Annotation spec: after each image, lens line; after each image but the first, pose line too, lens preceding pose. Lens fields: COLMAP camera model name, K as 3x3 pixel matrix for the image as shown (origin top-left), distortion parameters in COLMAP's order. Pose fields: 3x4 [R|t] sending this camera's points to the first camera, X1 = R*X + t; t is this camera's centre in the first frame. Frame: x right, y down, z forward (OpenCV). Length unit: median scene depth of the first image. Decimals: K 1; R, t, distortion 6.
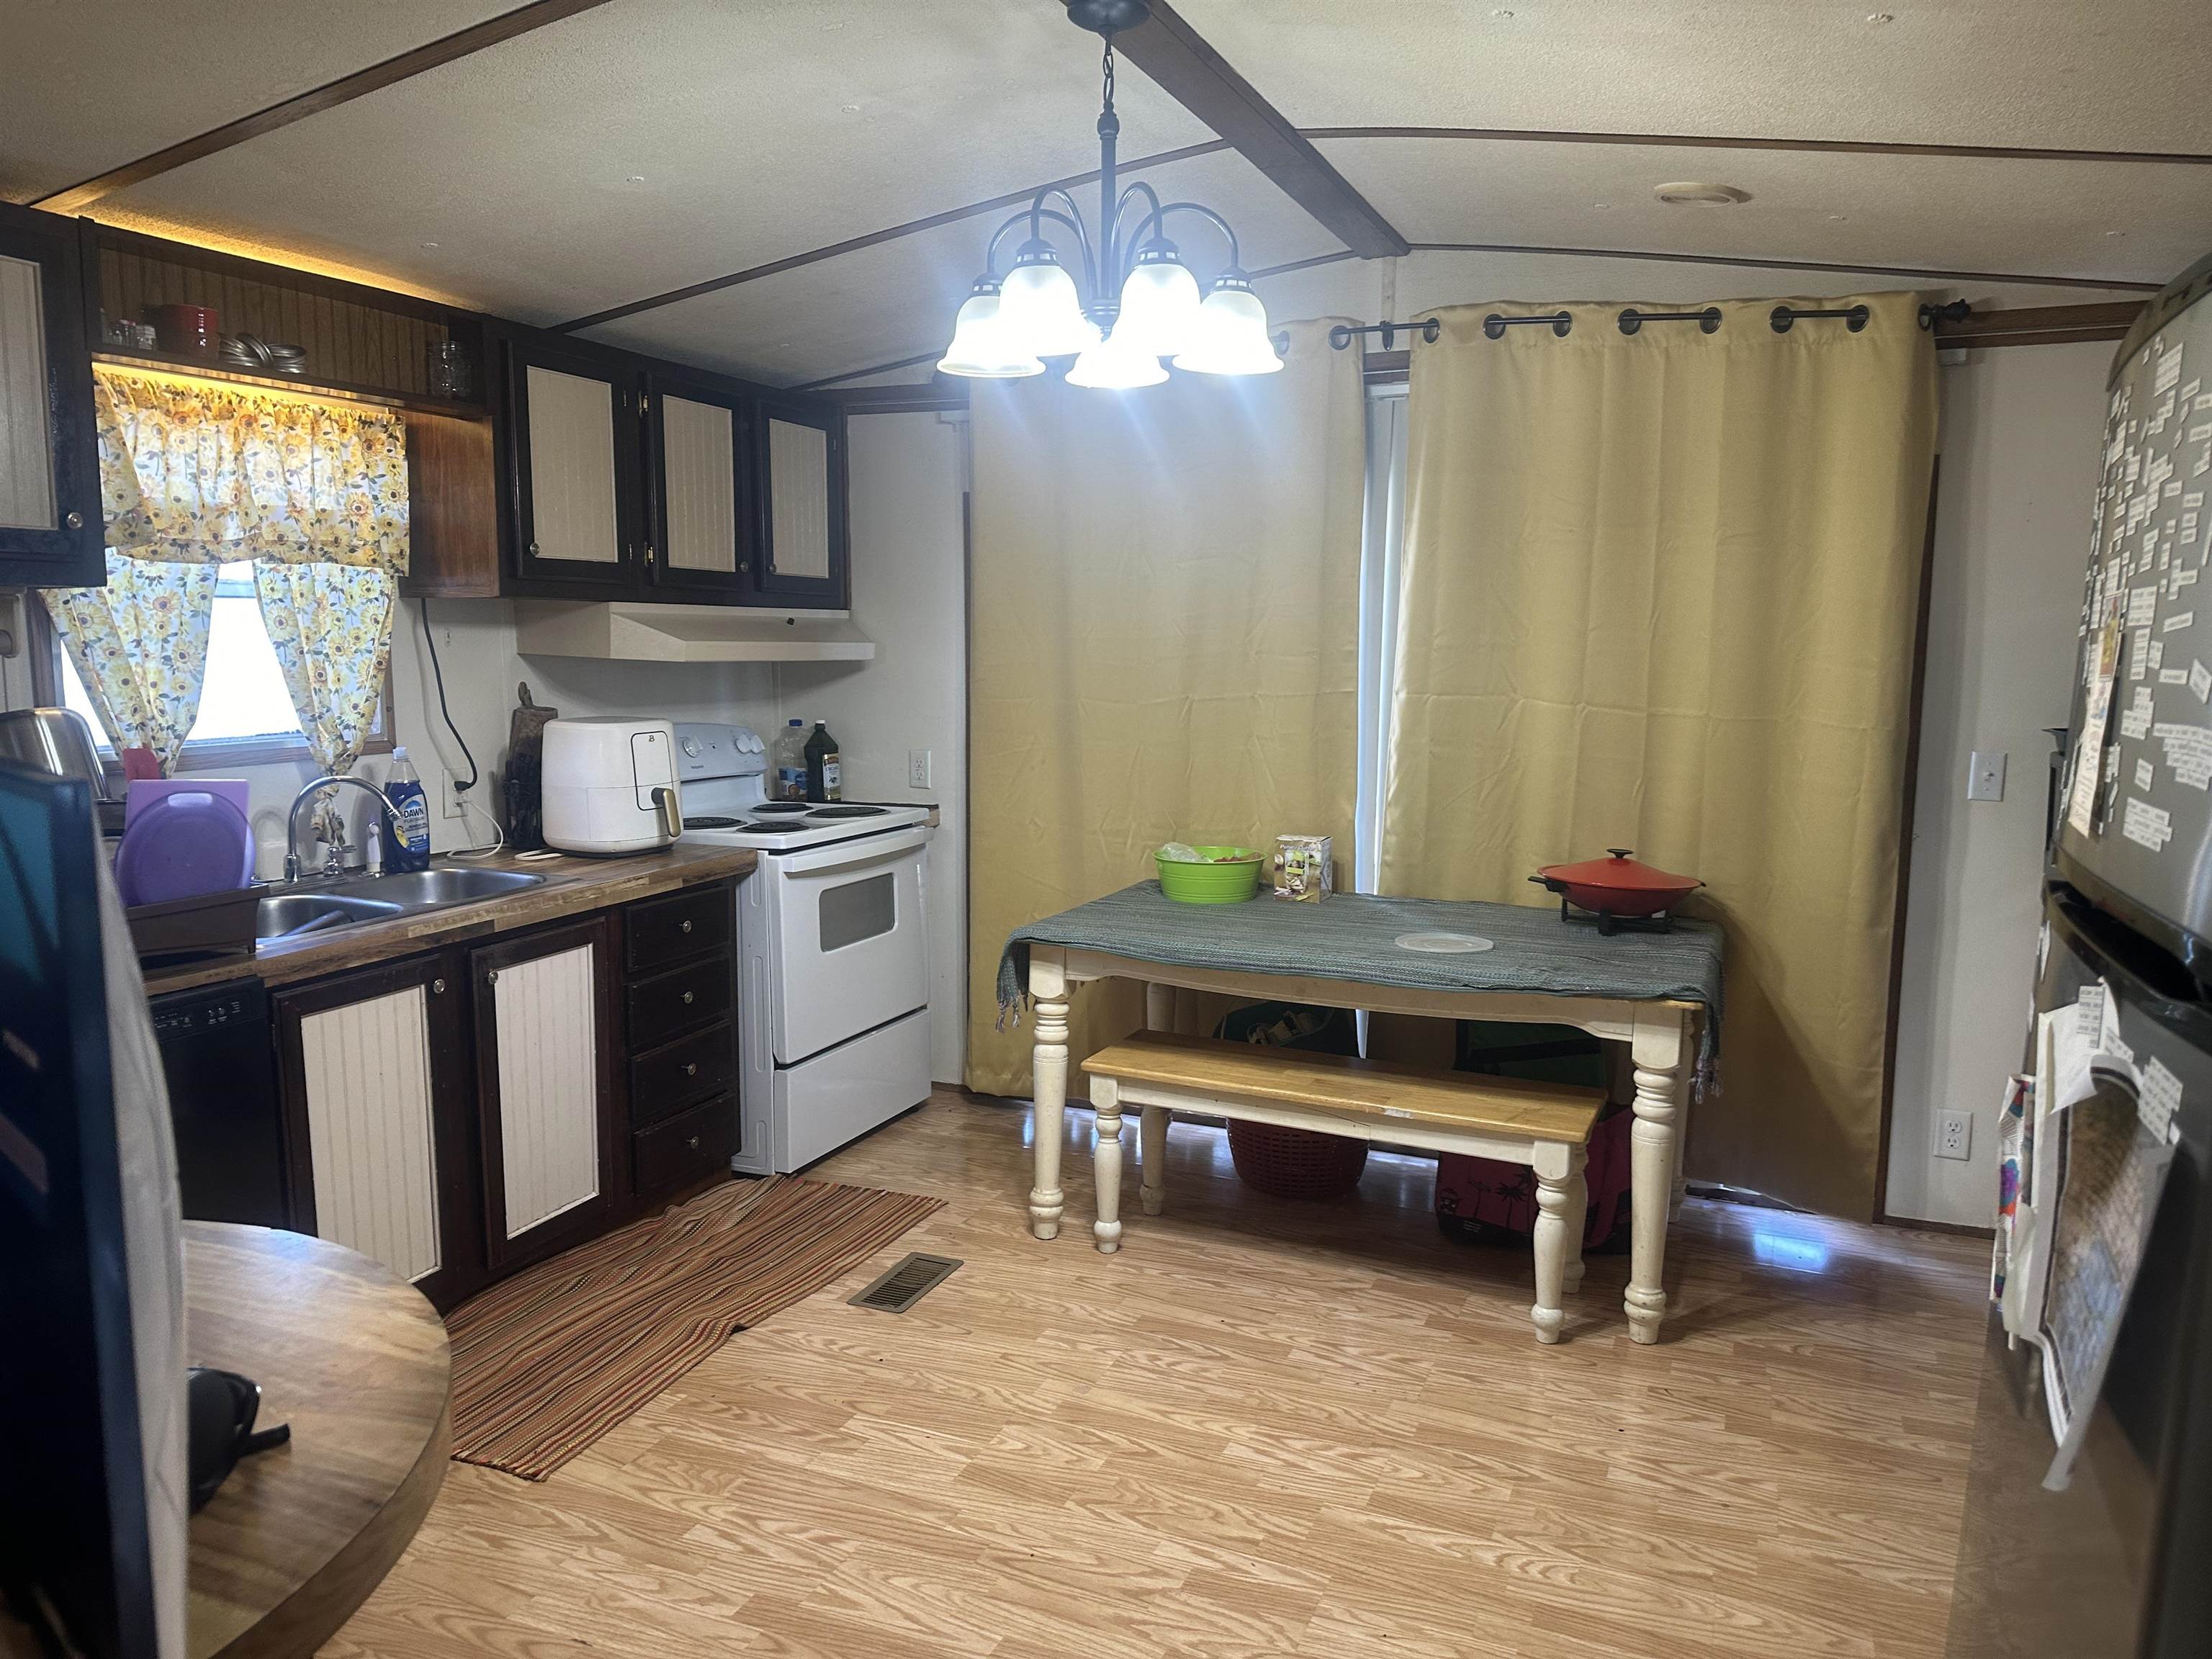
lens RADIAL K [[1539.8, 0, 1106.0], [0, 1539.8, 829.5], [0, 0, 1]] dist [-0.004553, -0.002088]
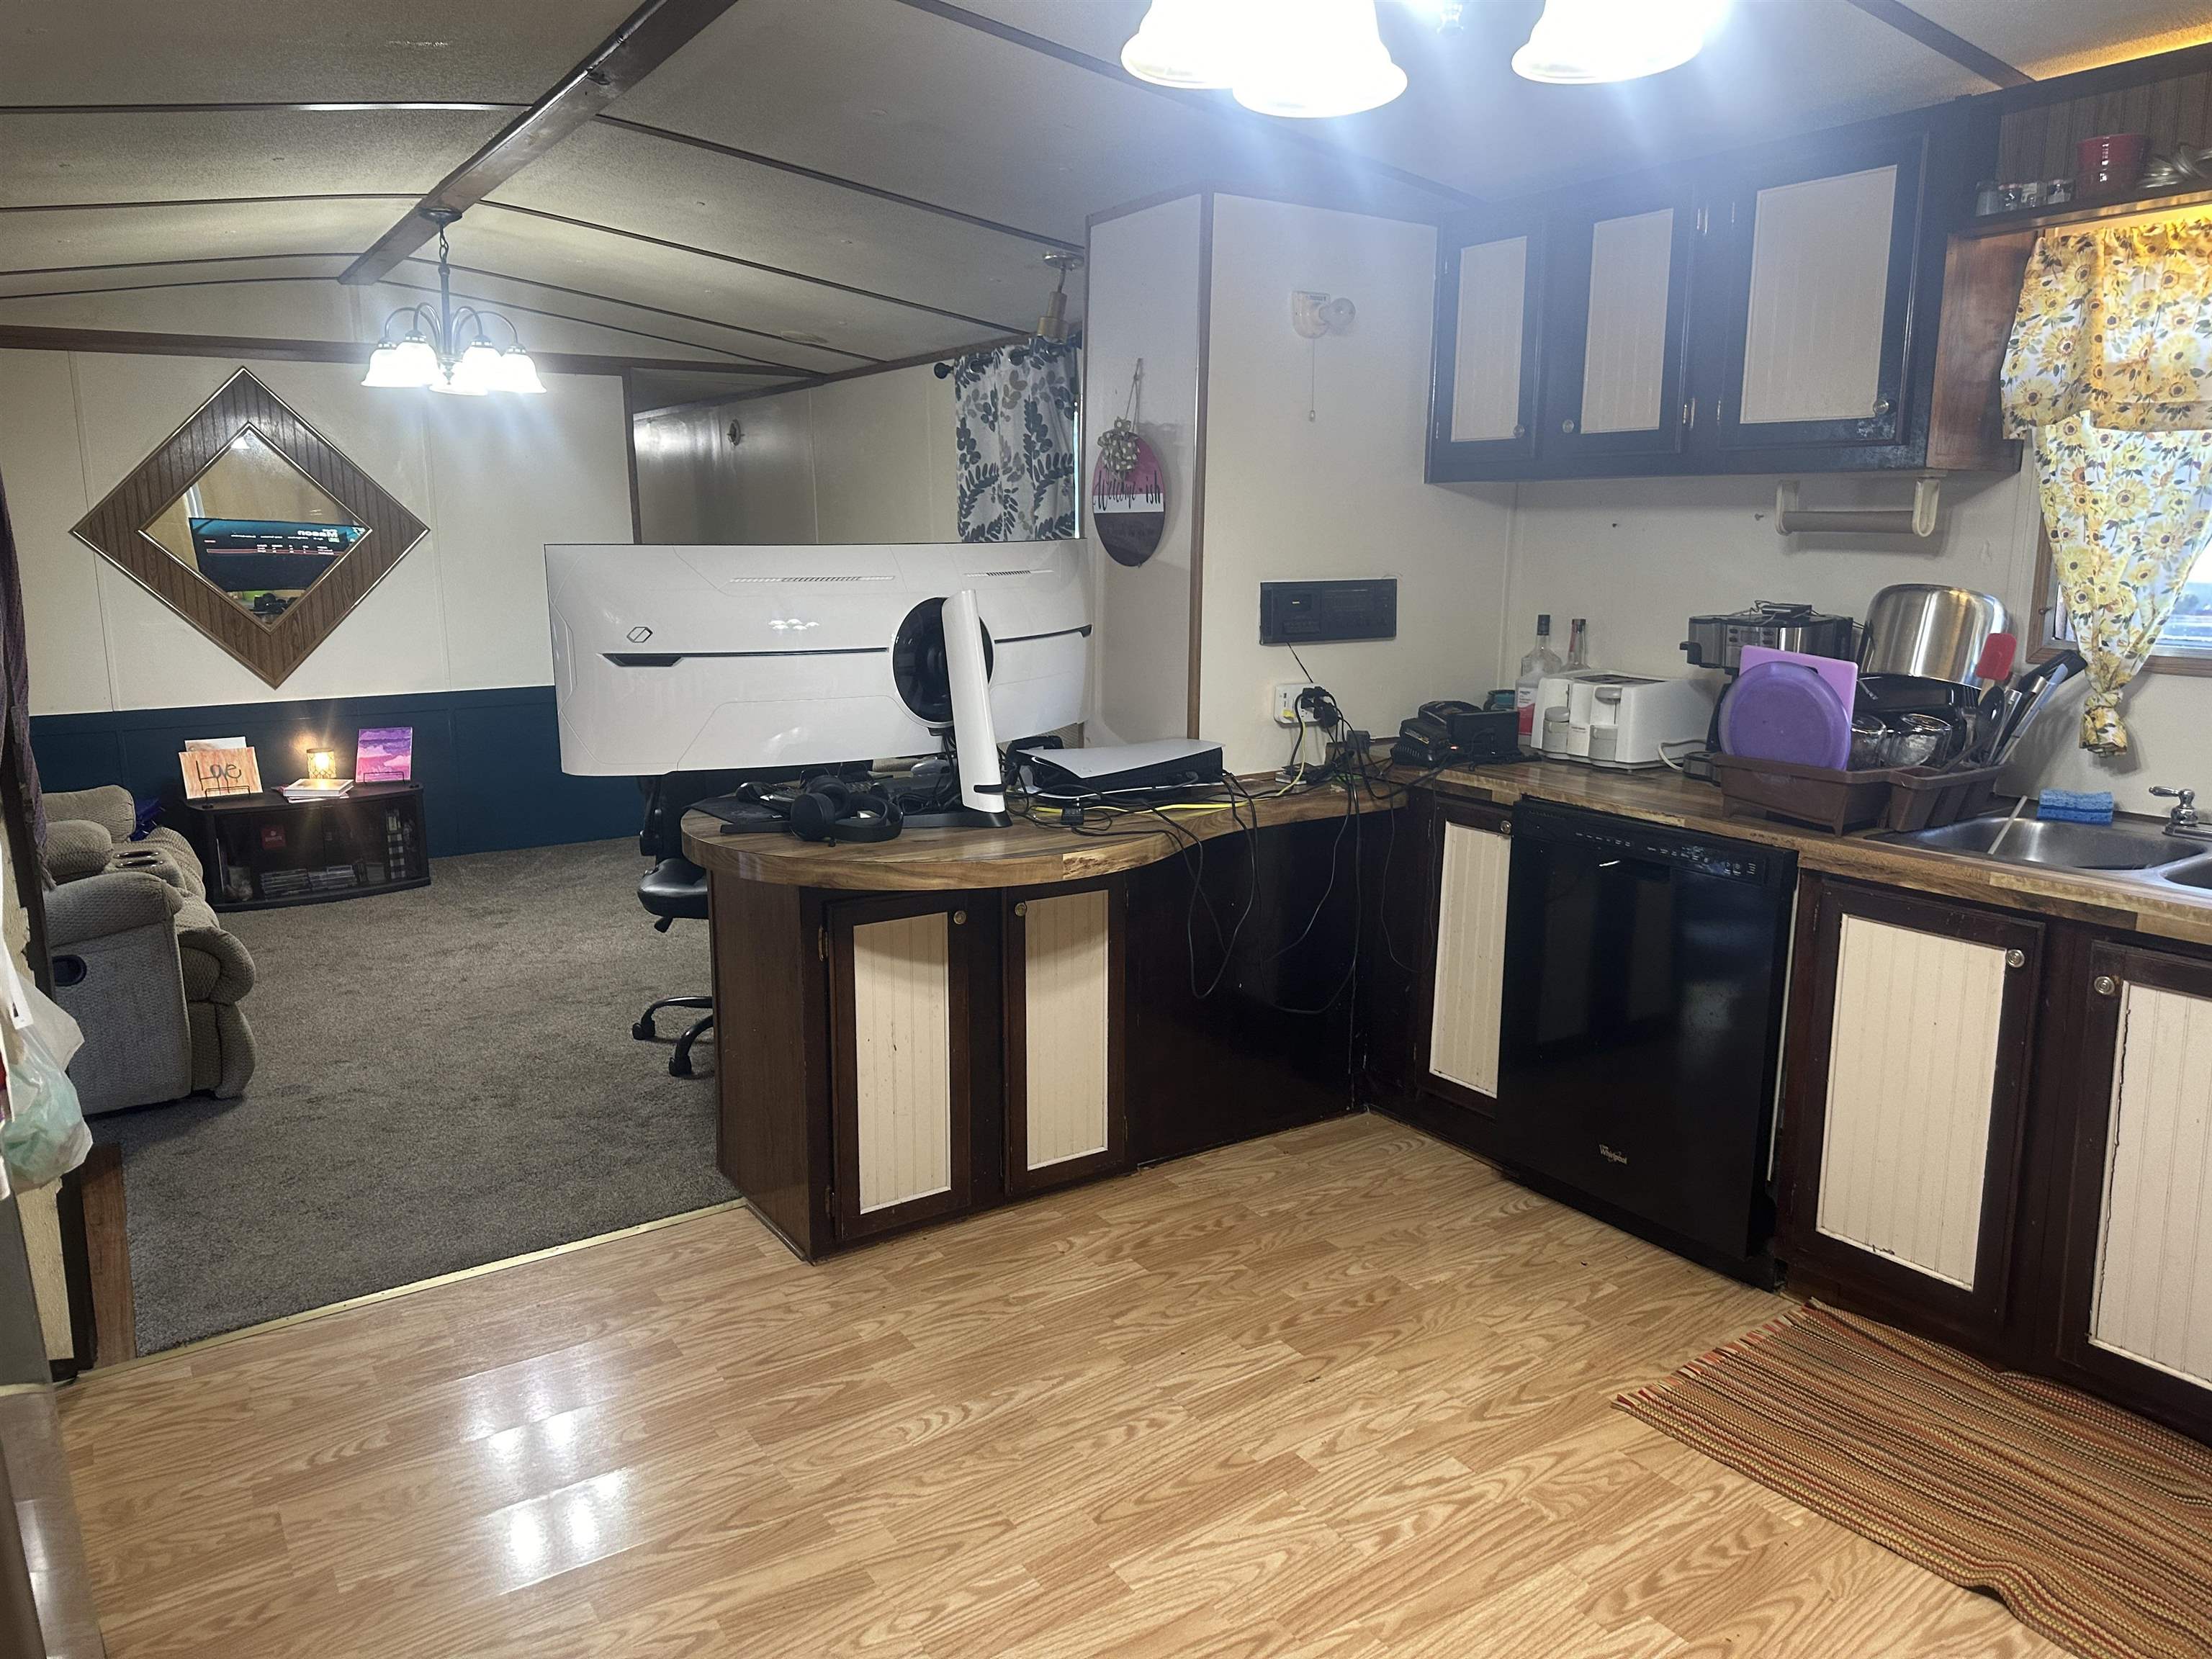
lens RADIAL K [[1533.0, 0, 1106.0], [0, 1533.0, 829.5], [0, 0, 1]] dist [0.191541, -0.267941]
pose [[-0.533953, 0.162120, -0.829826, 0.535492], [-0.113262, 0.958885, 0.260213, -0.133907], [0.837894, 0.232929, -0.493638, 1.092267]]
